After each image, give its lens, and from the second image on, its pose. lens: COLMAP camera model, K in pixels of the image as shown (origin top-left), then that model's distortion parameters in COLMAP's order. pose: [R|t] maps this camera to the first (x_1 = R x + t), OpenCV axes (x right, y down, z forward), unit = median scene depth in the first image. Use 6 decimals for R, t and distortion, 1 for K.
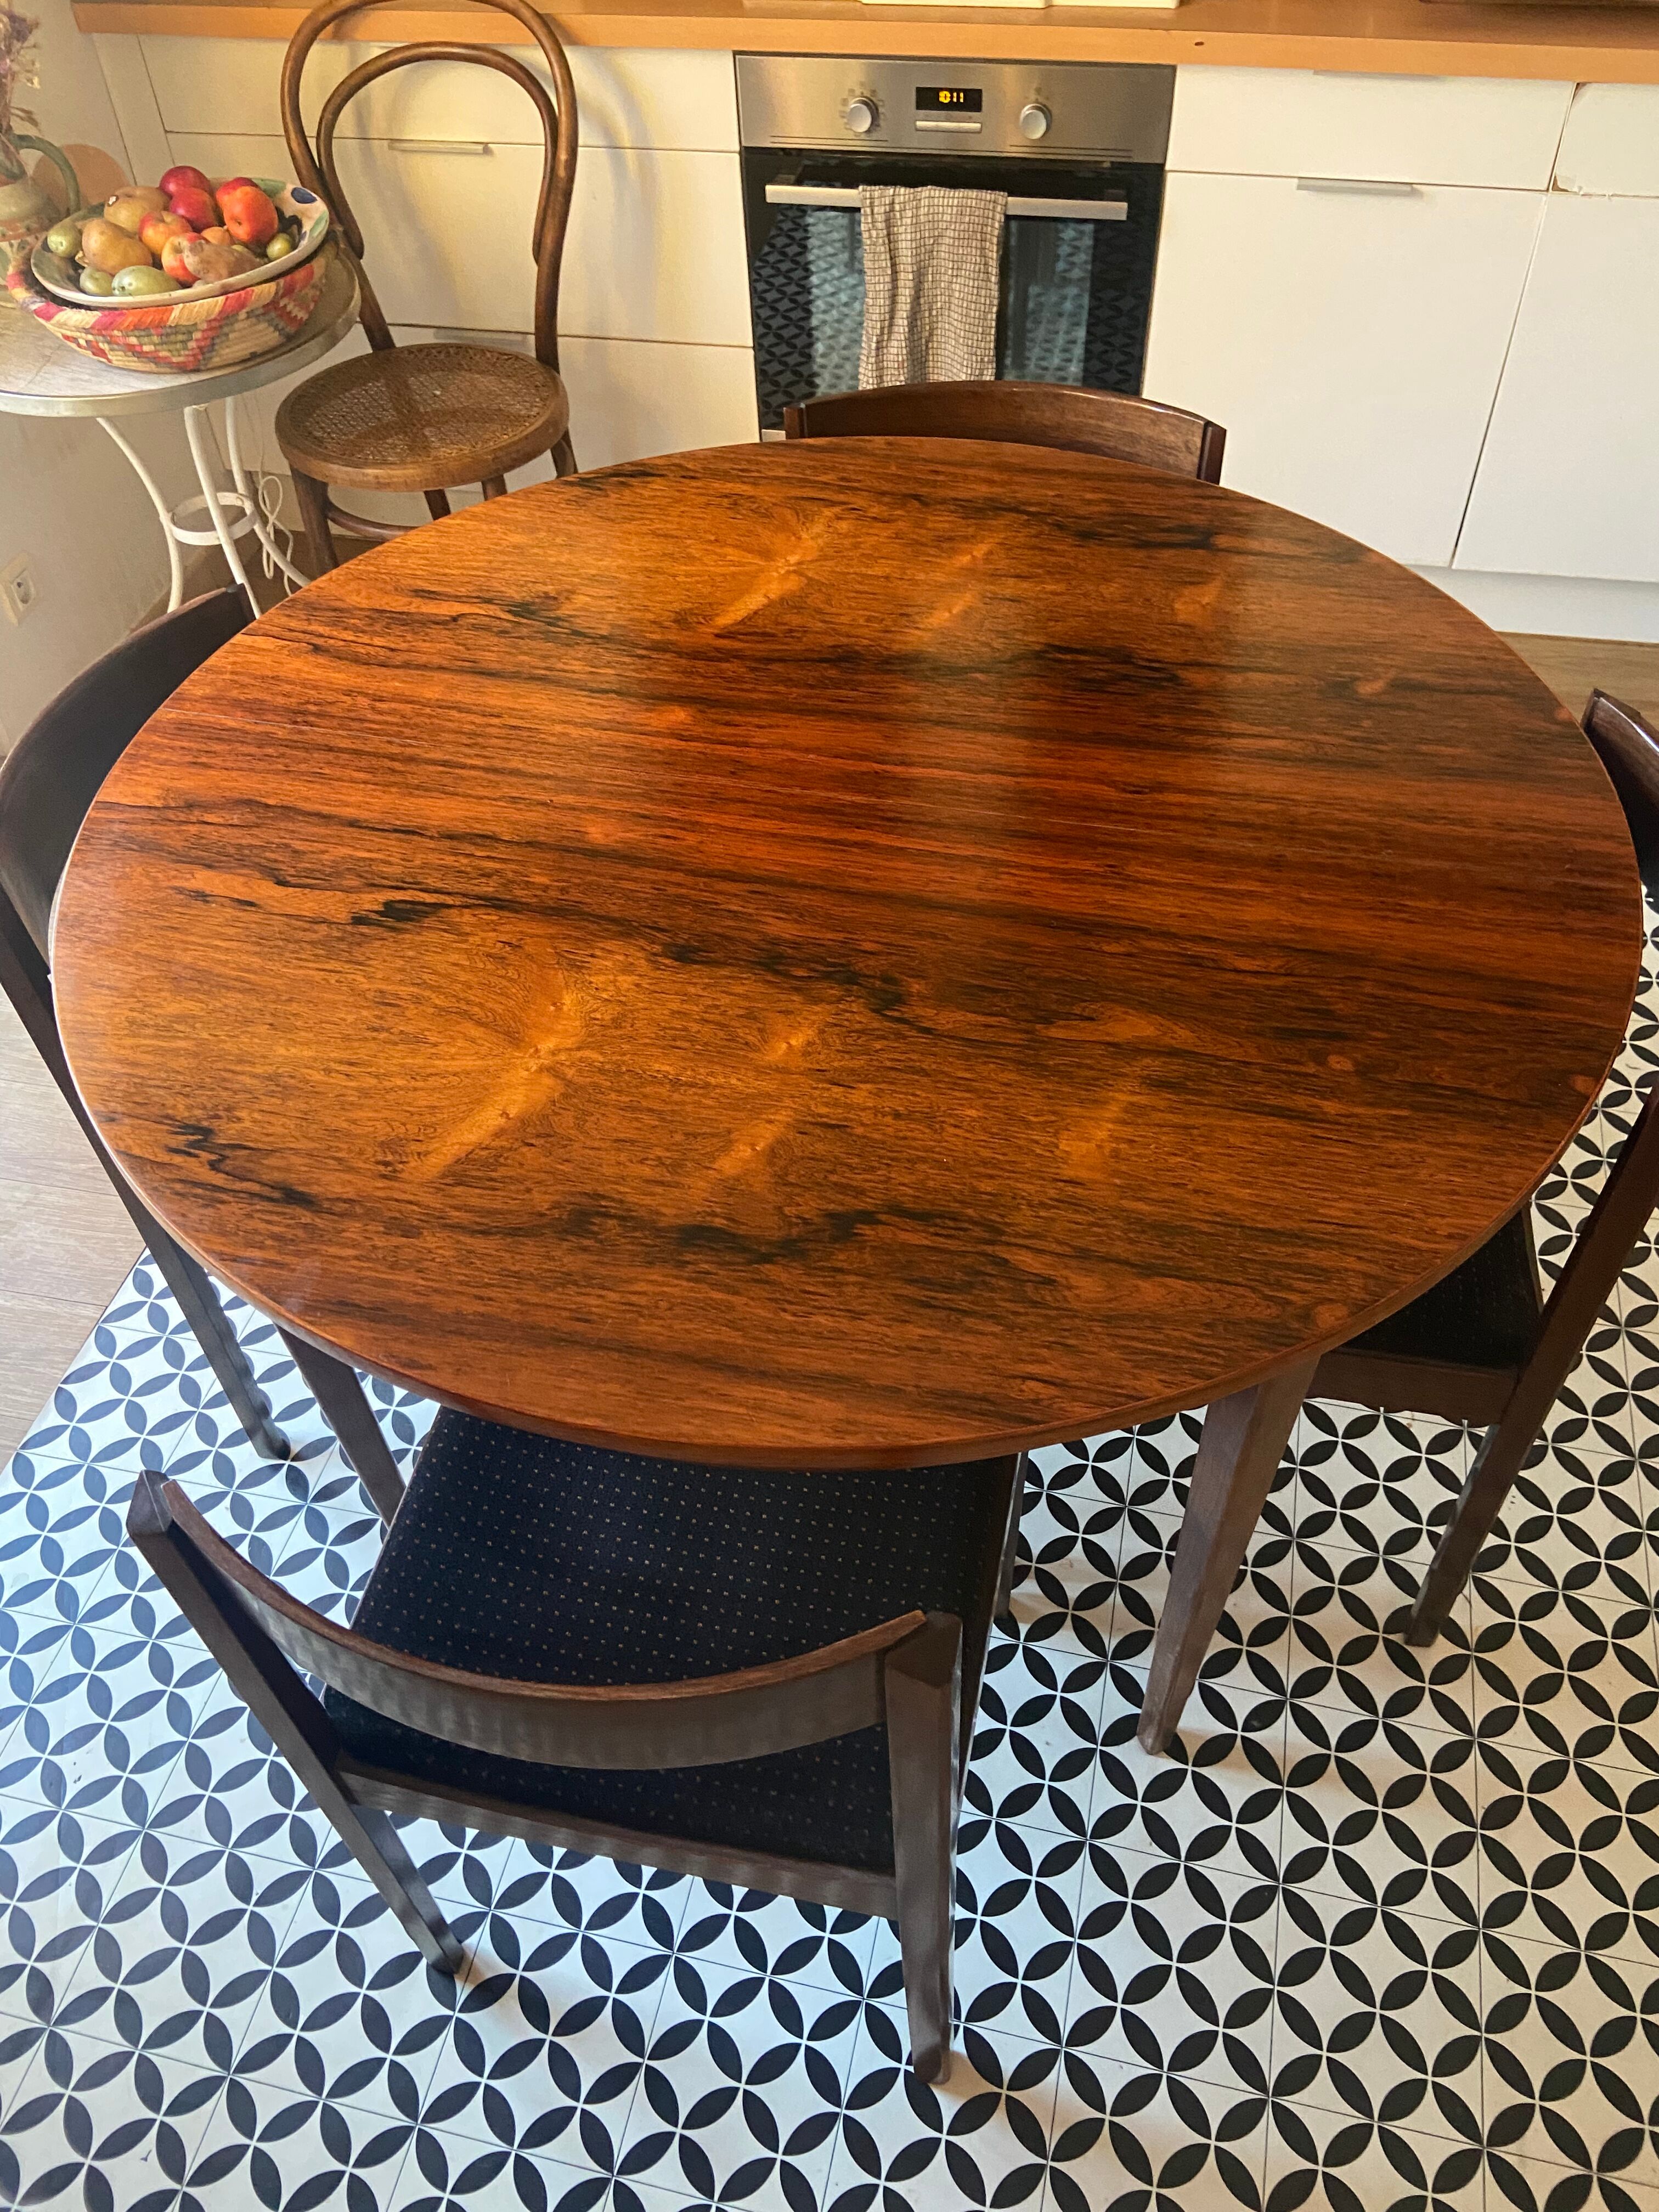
lens RADIAL K [[1679.4, 0, 818.8], [0, 1679.4, 1078.8], [0, 0, 1]] dist [0.114009, -0.147545]
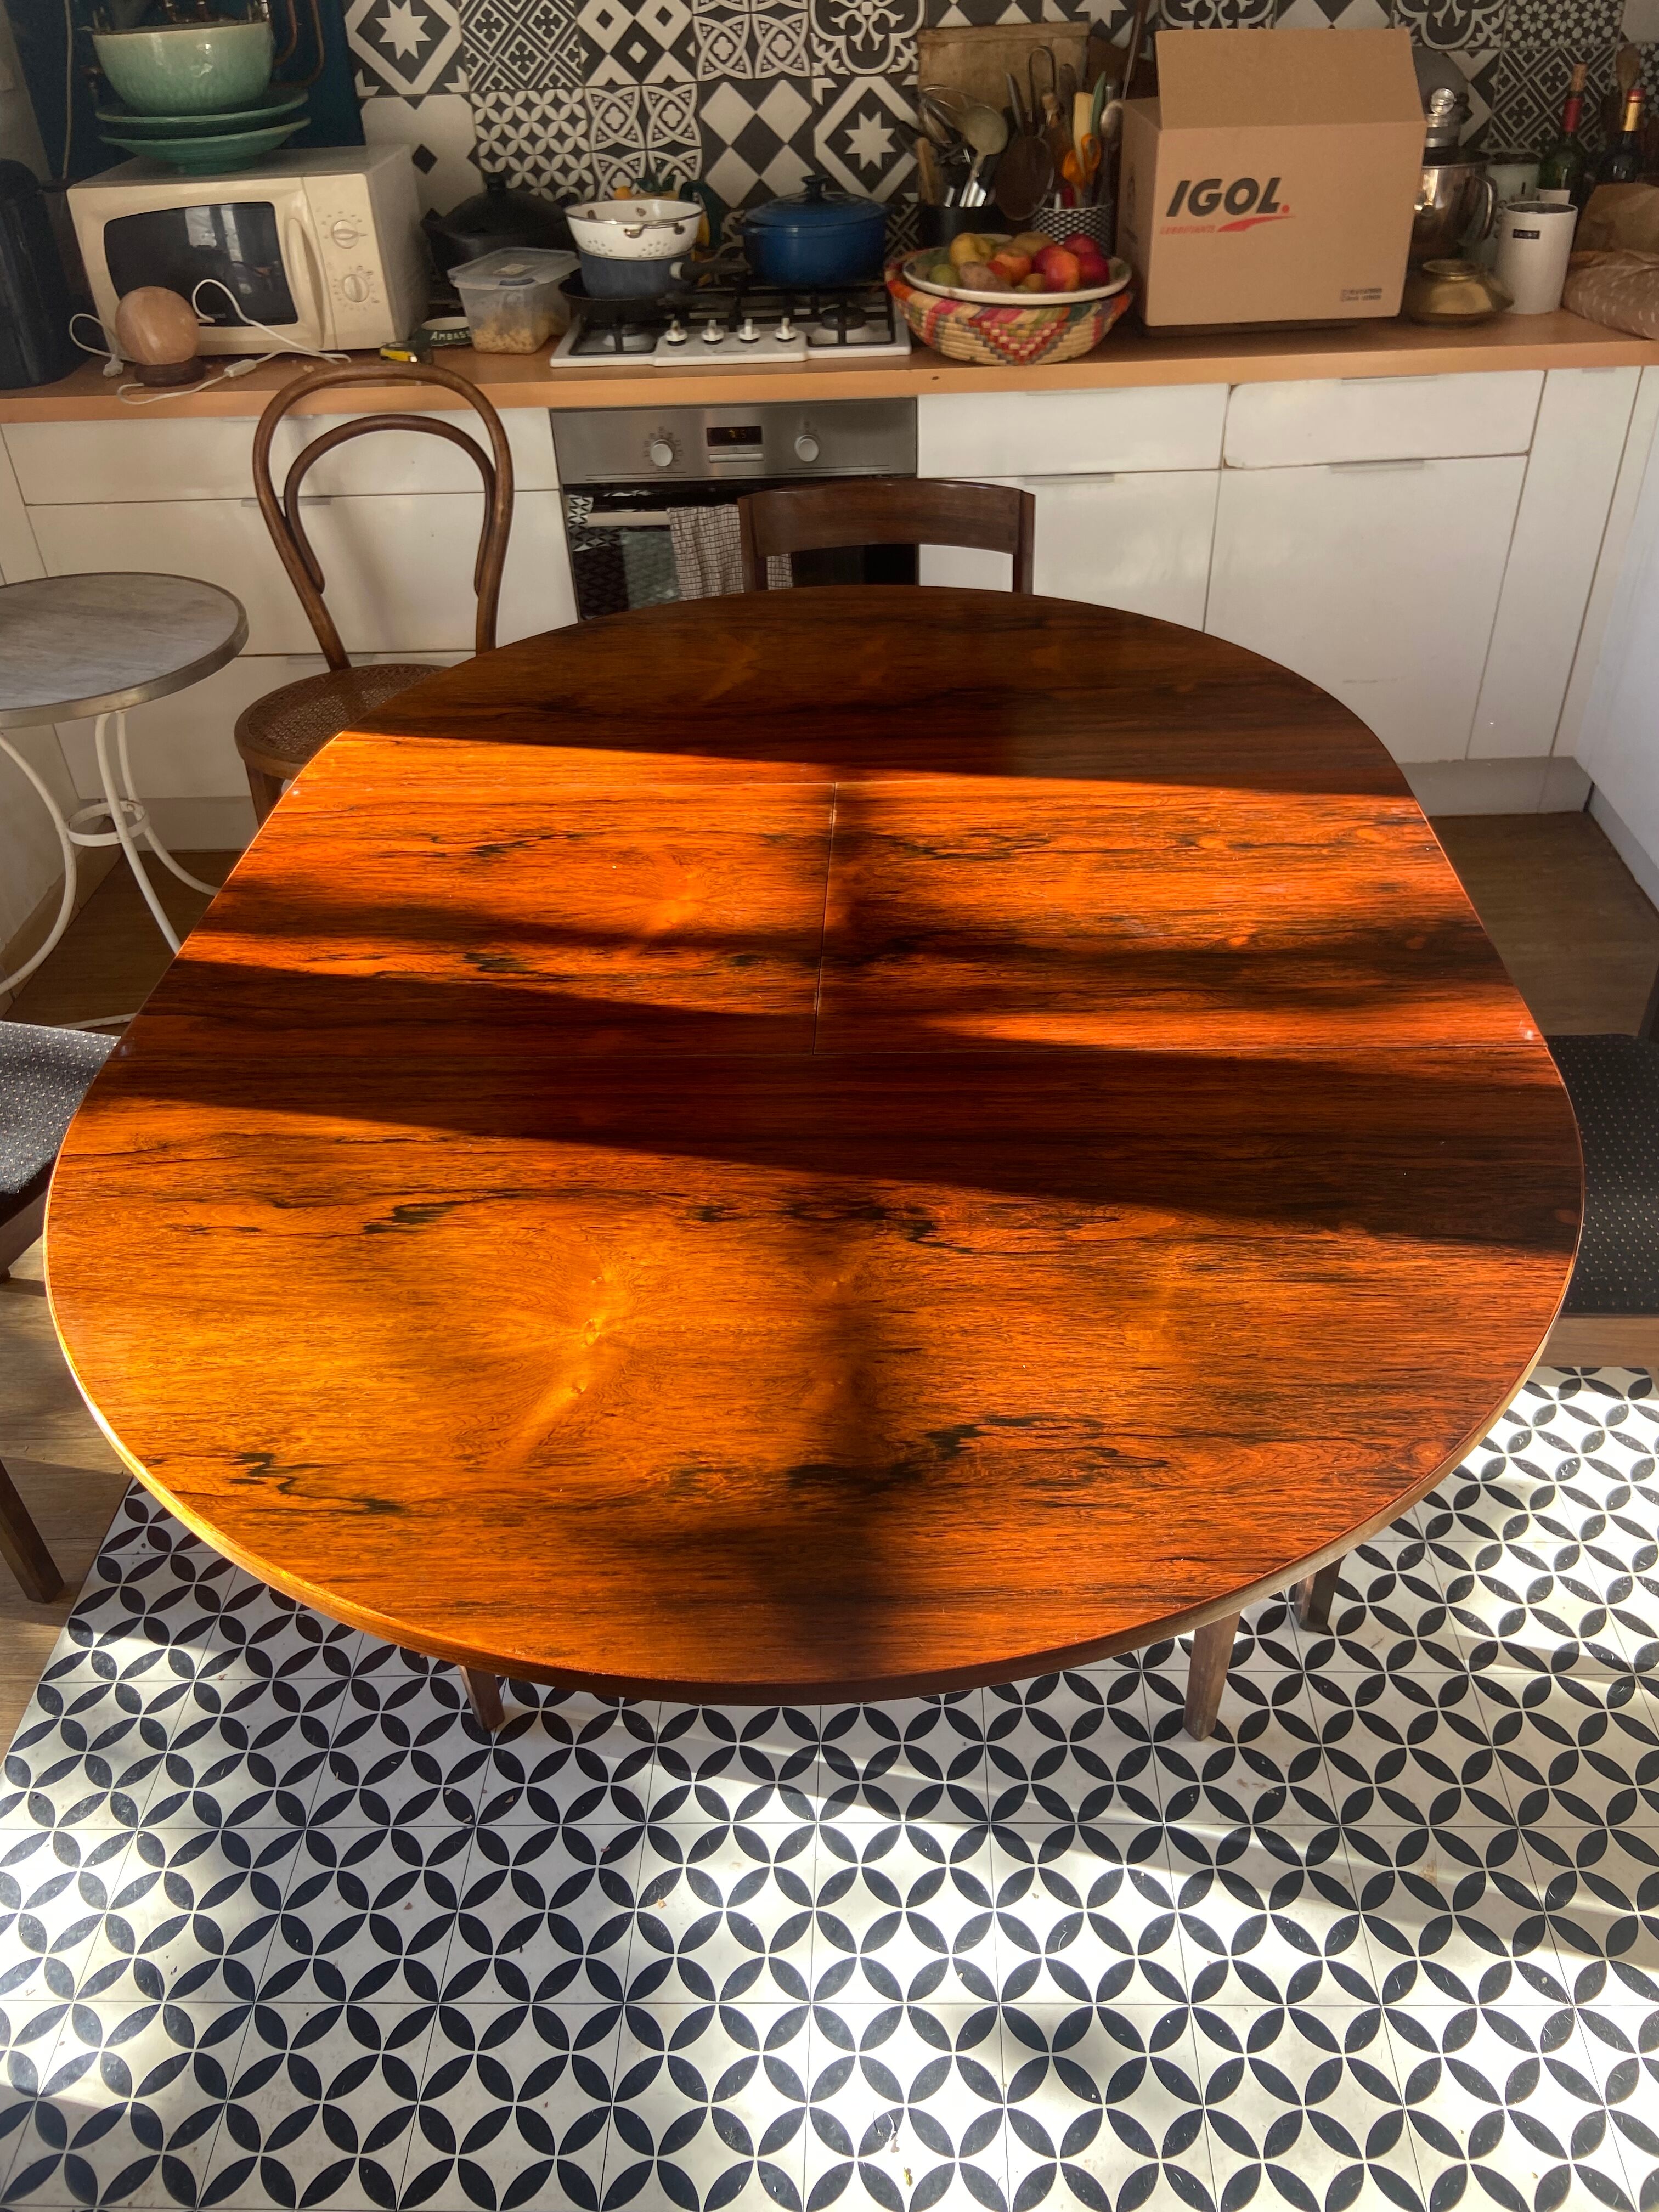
lens RADIAL K [[1679.4, 0, 845.8], [0, 1679.4, 1087.0], [0, 0, 1]] dist [0.114009, -0.147545]
pose [[0.980166, -0.125758, 0.153166, -0.160596], [0.152450, 0.972280, -0.177287, 0.047554], [-0.126625, 0.197121, 0.972167, -0.004883]]
